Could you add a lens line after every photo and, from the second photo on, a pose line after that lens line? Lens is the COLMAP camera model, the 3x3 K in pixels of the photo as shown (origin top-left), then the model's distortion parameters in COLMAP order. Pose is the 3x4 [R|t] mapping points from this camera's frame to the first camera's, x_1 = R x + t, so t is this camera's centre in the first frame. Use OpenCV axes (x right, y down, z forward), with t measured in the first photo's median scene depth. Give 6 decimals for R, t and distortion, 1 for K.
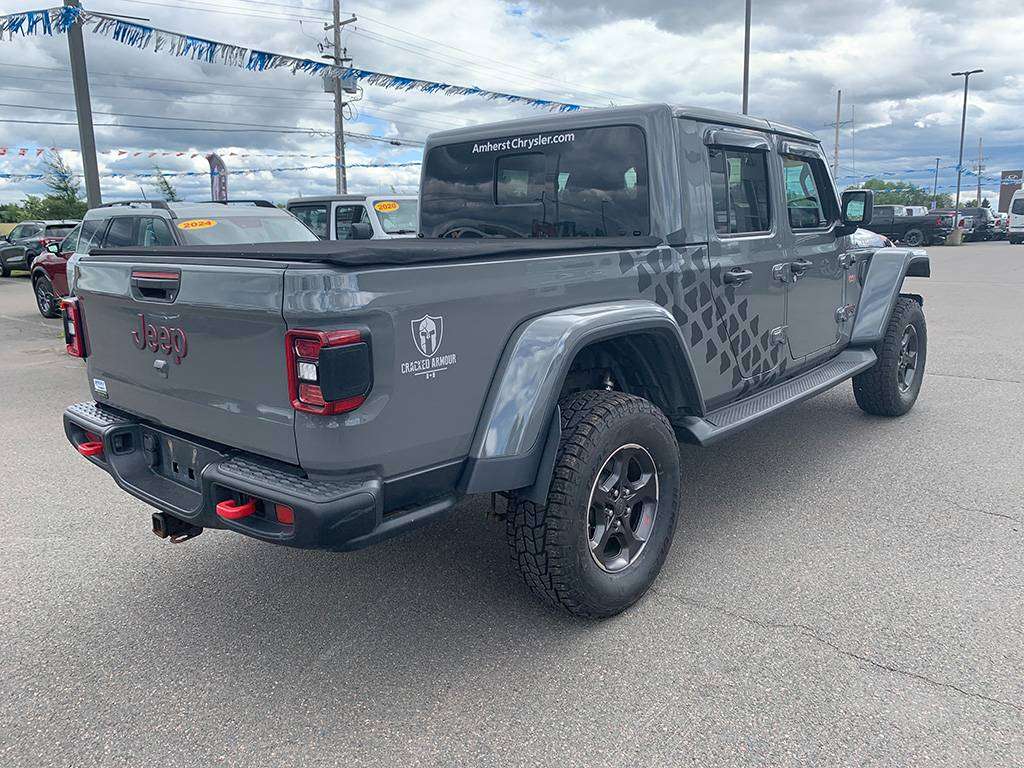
lens RADIAL K [[787.0, 0, 512.4], [0, 787.0, 382.3], [0, 0, 1]] dist [0.003795, 0.001484]
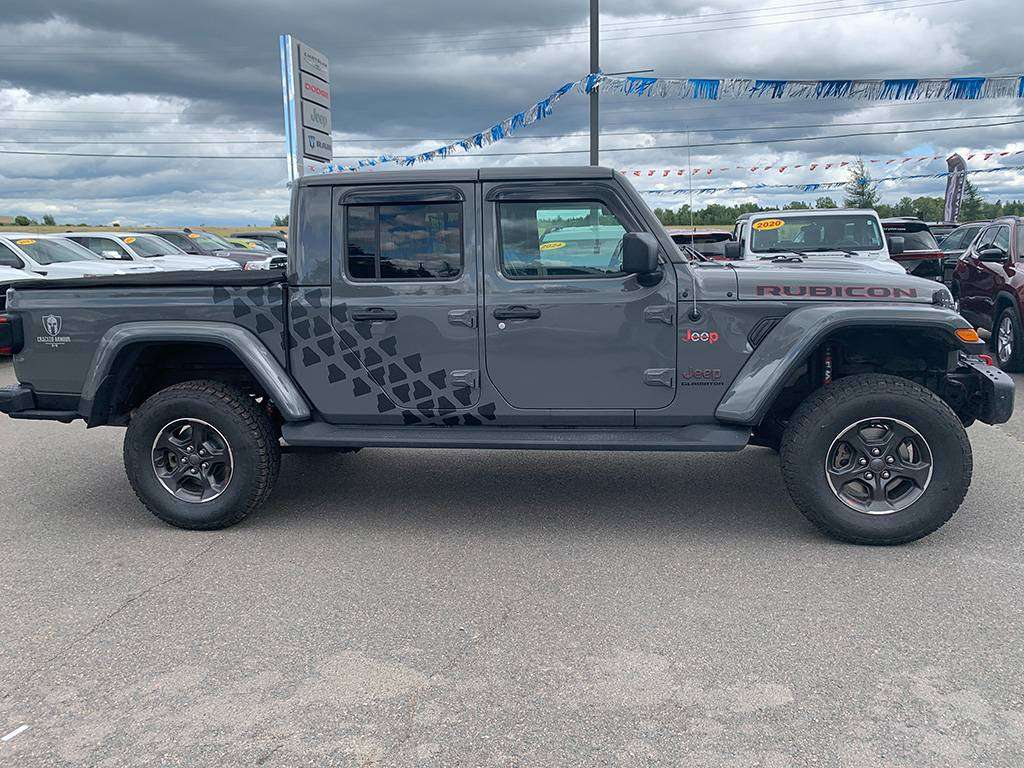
lens RADIAL K [[800.7, 0, 508.9], [0, 800.7, 375.2], [0, 0, 1]] dist [0.016221, -0.013485]
pose [[0.533340, 0.149713, -0.832547, 1.457963], [-0.158171, 0.984505, 0.075712, -0.178208], [0.830981, 0.091304, 0.548756, 0.561436]]
